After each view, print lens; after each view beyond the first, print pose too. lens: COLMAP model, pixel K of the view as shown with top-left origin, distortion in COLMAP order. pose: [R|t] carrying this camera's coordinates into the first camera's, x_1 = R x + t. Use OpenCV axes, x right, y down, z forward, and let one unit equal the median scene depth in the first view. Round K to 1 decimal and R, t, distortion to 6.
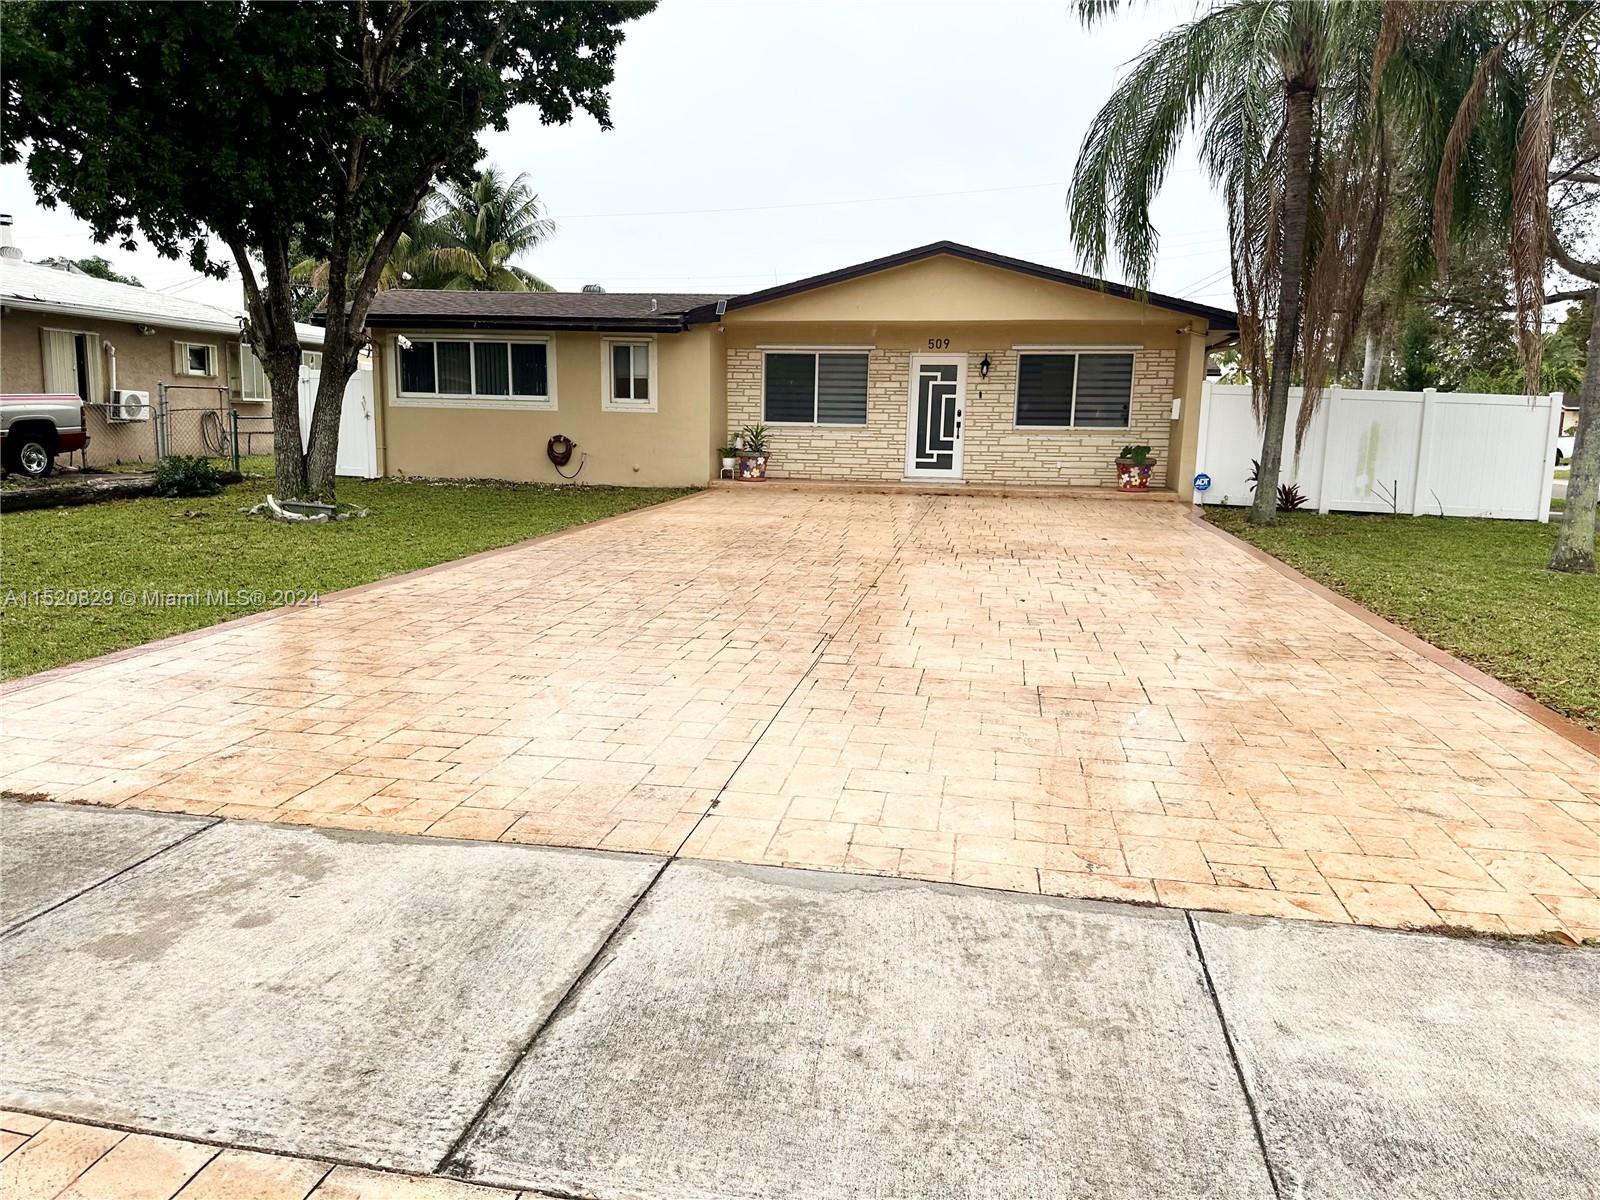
lens RADIAL K [[1063.1, 0, 798.0], [0, 1063.1, 616.6], [0, 0, 1]] dist [0.074661, -0.018677]
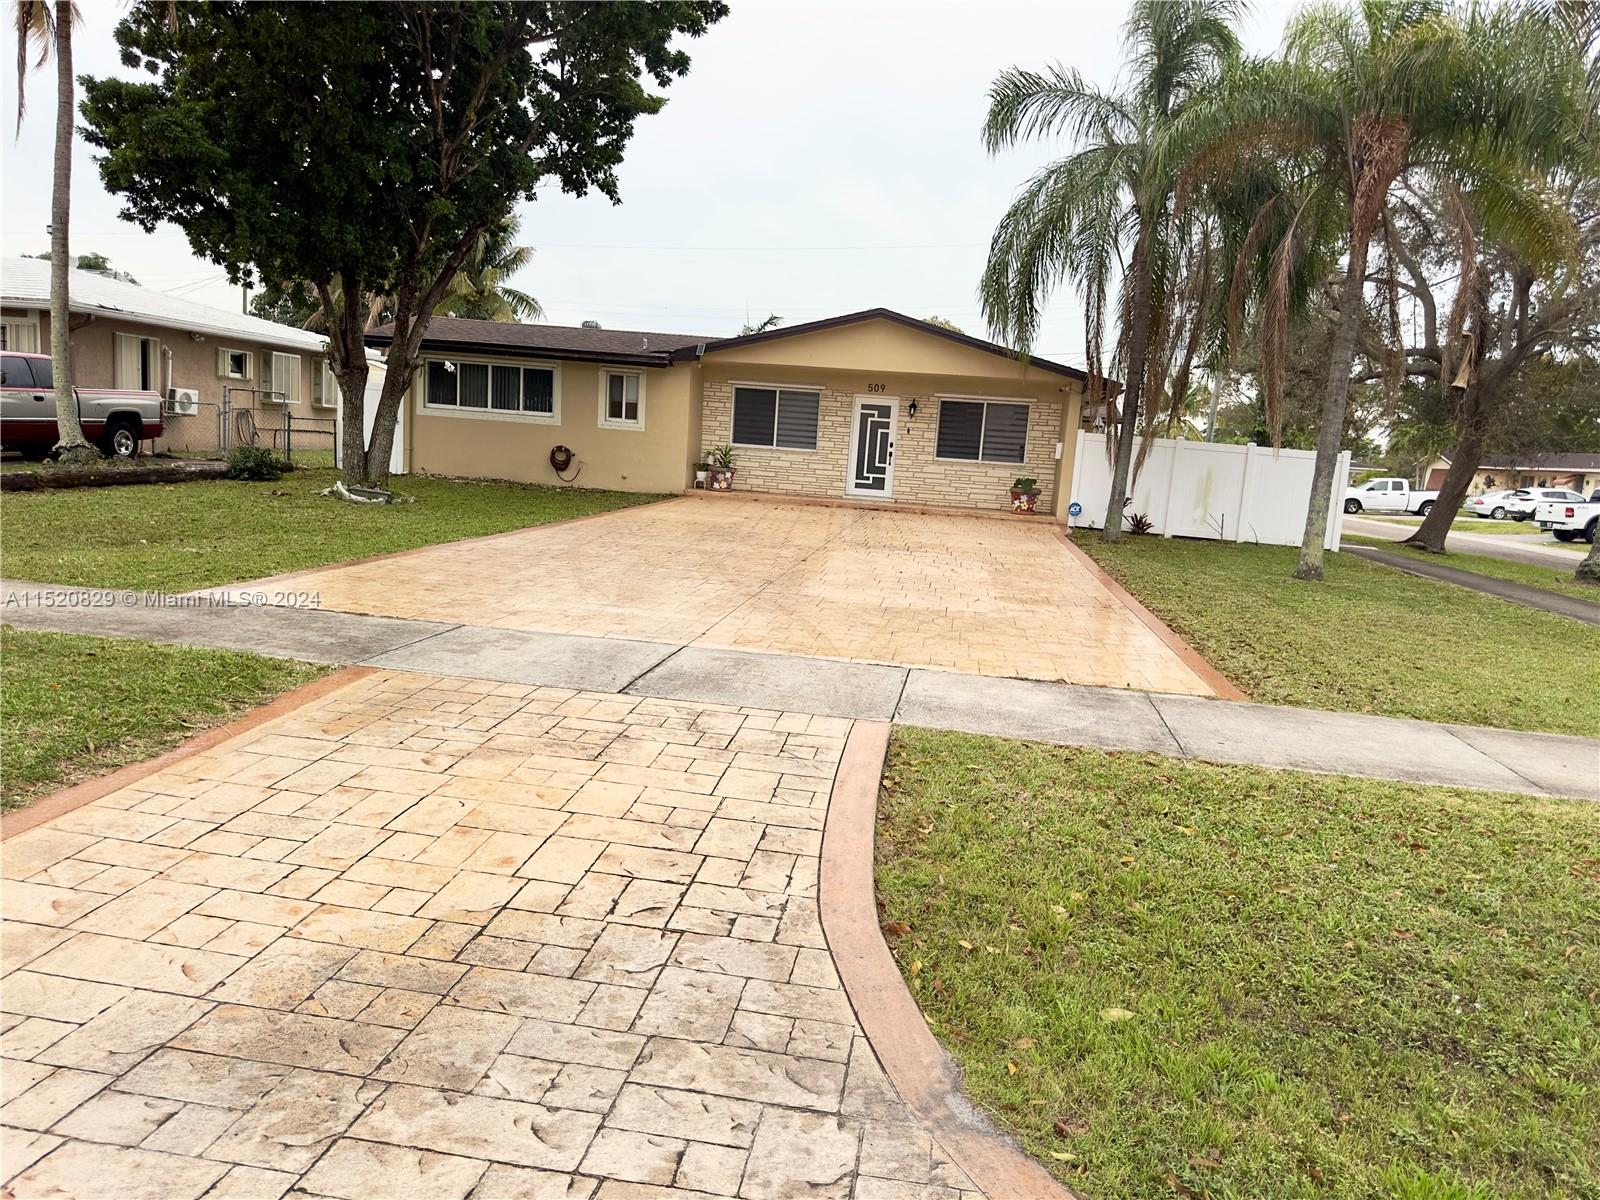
lens RADIAL K [[1063.1, 0, 821.5], [0, 1063.1, 620.7], [0, 0, 1]] dist [0.074661, -0.018677]
pose [[0.997345, 0.040606, 0.060453, 0.004782], [-0.039534, 0.999041, -0.018817, 0.039222], [-0.061159, 0.016377, 0.997994, -0.222419]]
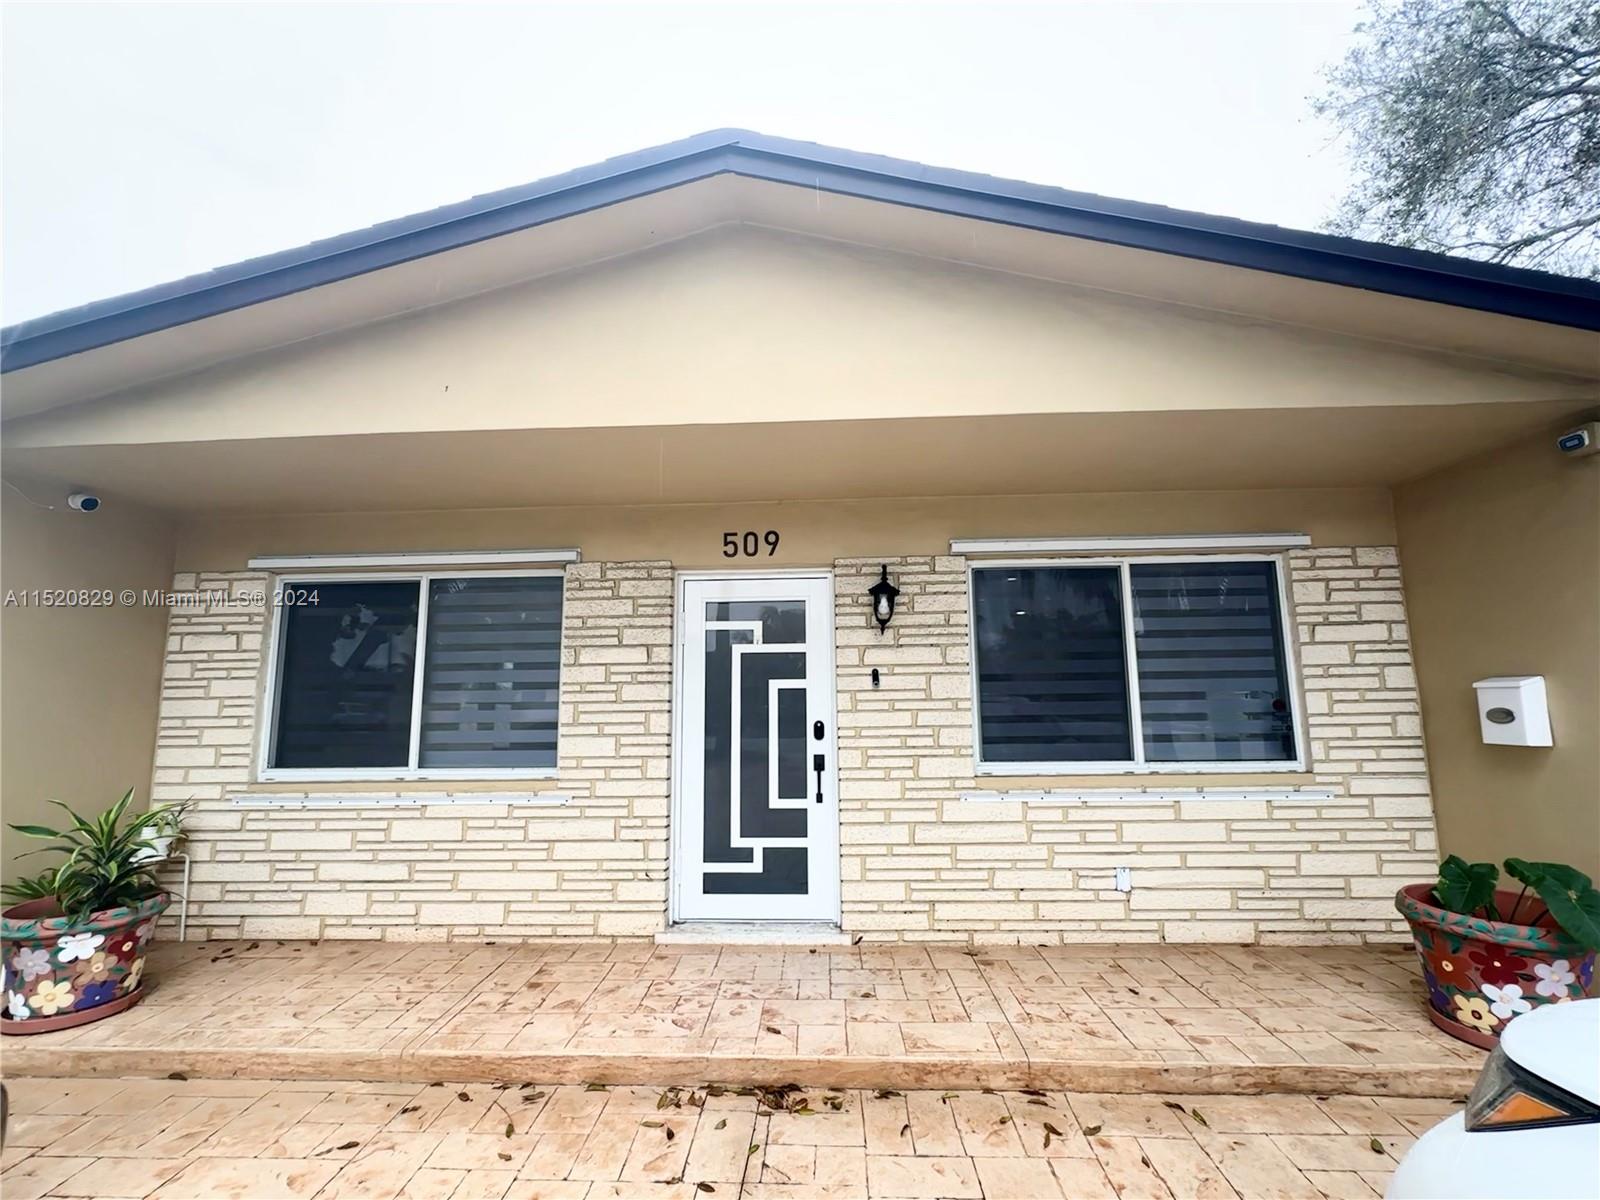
lens RADIAL K [[698.5, 0, 800.7], [0, 698.5, 594.0], [0, 0, 1]] dist [0.000302, -0.000421]
pose [[0.991017, -0.010415, 0.133329, 0.117002], [0.053075, 0.945720, -0.320618, -0.162568], [-0.122753, 0.324815, 0.937778, 0.784516]]
